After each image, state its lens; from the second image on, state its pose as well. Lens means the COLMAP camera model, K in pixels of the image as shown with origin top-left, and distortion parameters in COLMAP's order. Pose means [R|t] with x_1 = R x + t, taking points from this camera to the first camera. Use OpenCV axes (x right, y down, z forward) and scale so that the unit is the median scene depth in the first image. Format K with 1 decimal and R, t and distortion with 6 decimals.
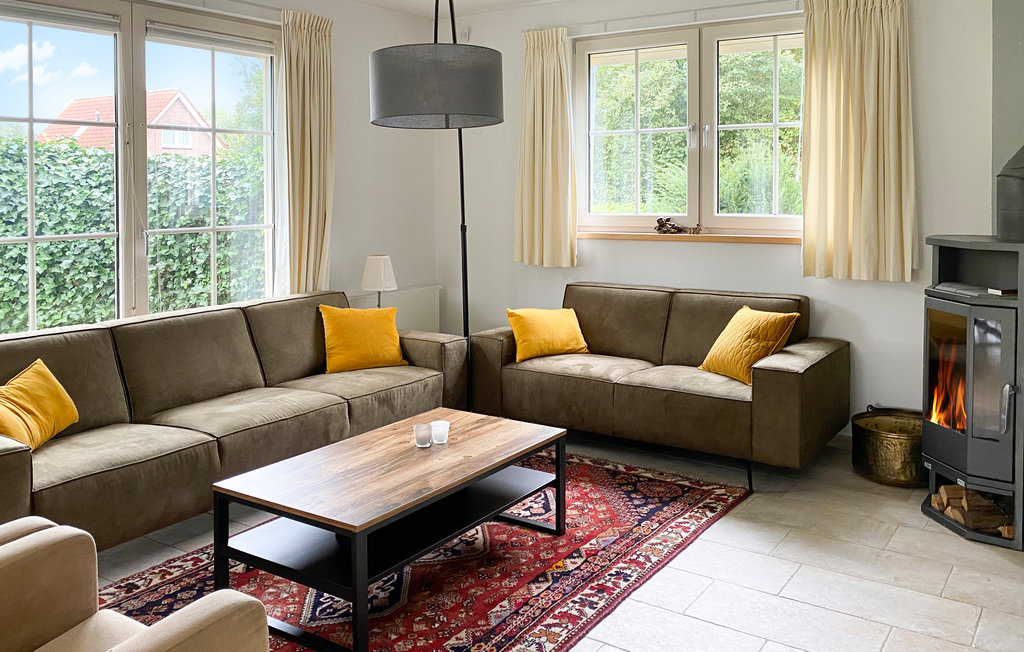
lens RADIAL K [[878.6, 0, 495.8], [0, 878.6, 290.2], [0, 0, 1]] dist [-0.001919, -0.004899]
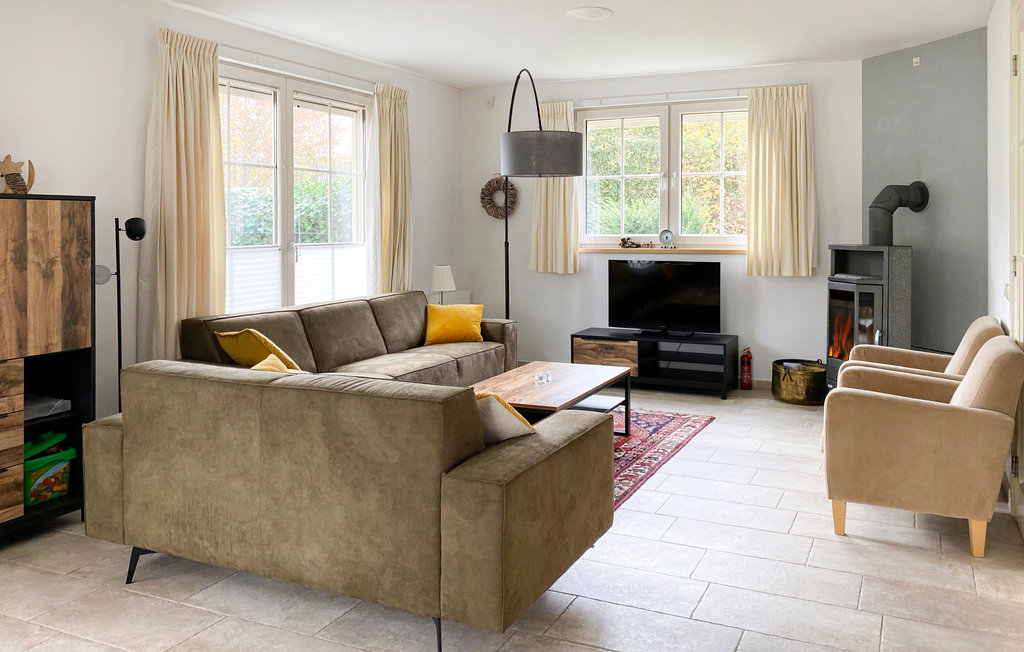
lens RADIAL K [[847.8, 0, 518.6], [0, 847.8, 324.1], [0, 0, 1]] dist [0.026284, -0.013418]
pose [[0.987621, -0.014885, 0.156152, -0.267444], [0.013651, 0.999867, 0.008971, 0.051151], [-0.156265, -0.006729, 0.987692, -0.388439]]
